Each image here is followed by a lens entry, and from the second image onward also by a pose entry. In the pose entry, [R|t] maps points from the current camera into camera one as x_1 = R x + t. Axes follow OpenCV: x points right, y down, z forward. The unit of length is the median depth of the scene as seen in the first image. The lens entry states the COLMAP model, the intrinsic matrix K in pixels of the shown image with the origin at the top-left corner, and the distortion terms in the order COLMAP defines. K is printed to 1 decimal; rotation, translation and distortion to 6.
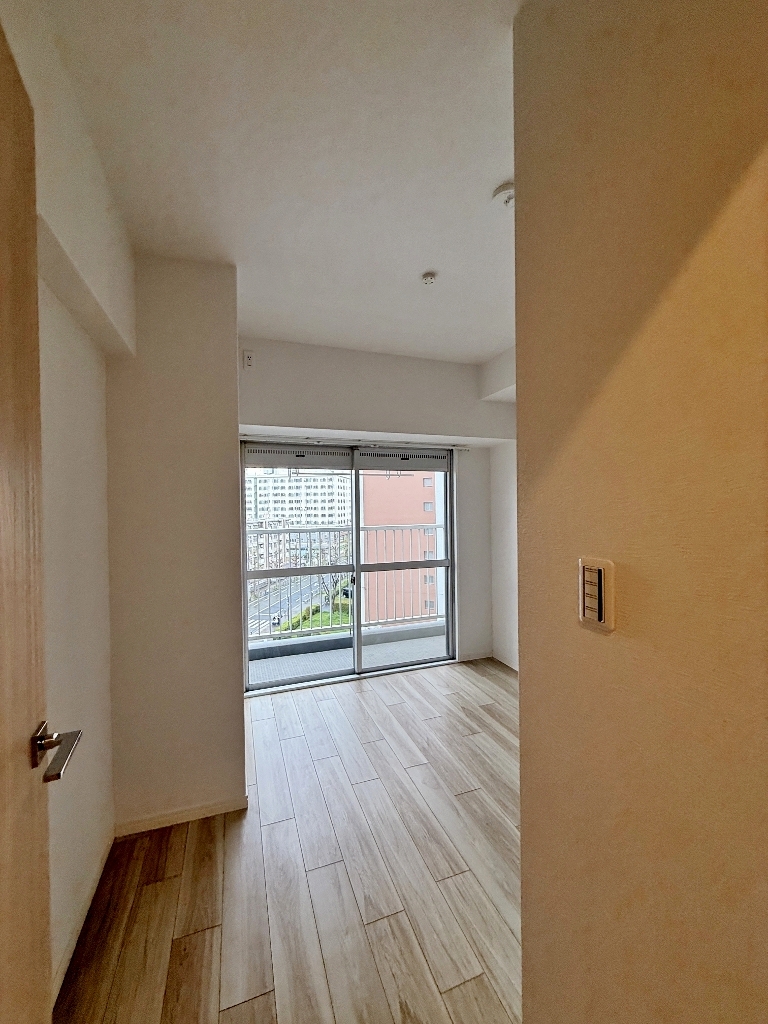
lens RADIAL K [[411.0, 0, 390.3], [0, 411.0, 516.3], [0, 0, 1]] dist [0.001771, 0.000269]
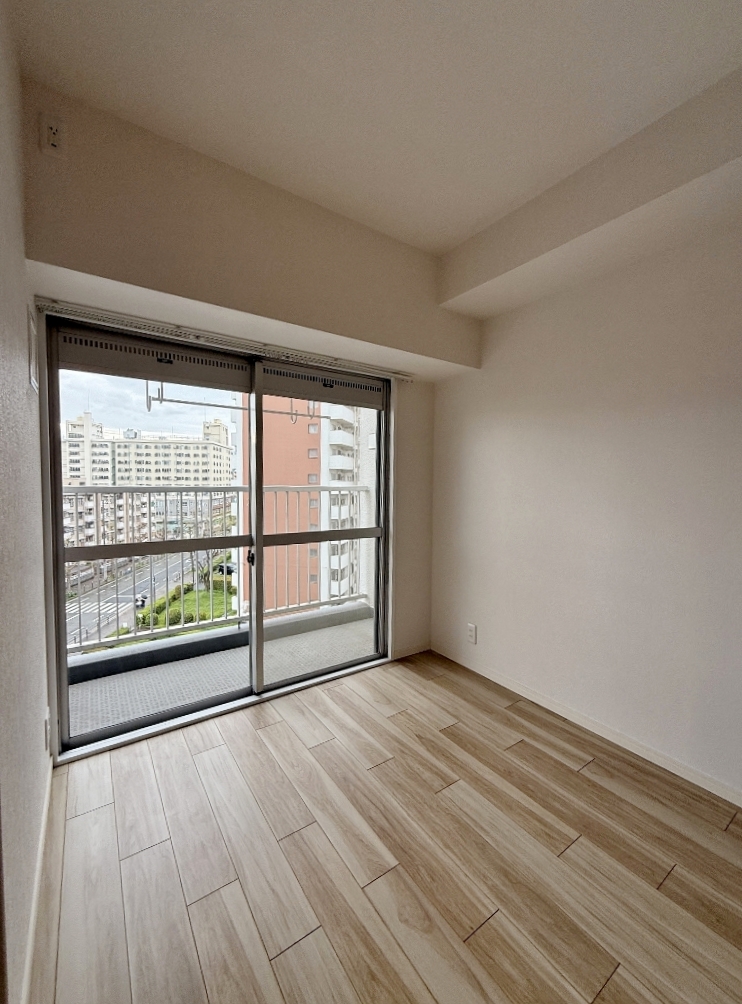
lens RADIAL K [[403.0, 0, 374.2], [0, 403.0, 503.5], [0, 0, 1]] dist [0.001771, 0.000269]
pose [[0.967700, 0.008474, 0.251961, -0.057509], [-0.016444, 0.999428, 0.029541, 0.039362], [-0.251567, -0.032730, 0.967286, 0.288944]]
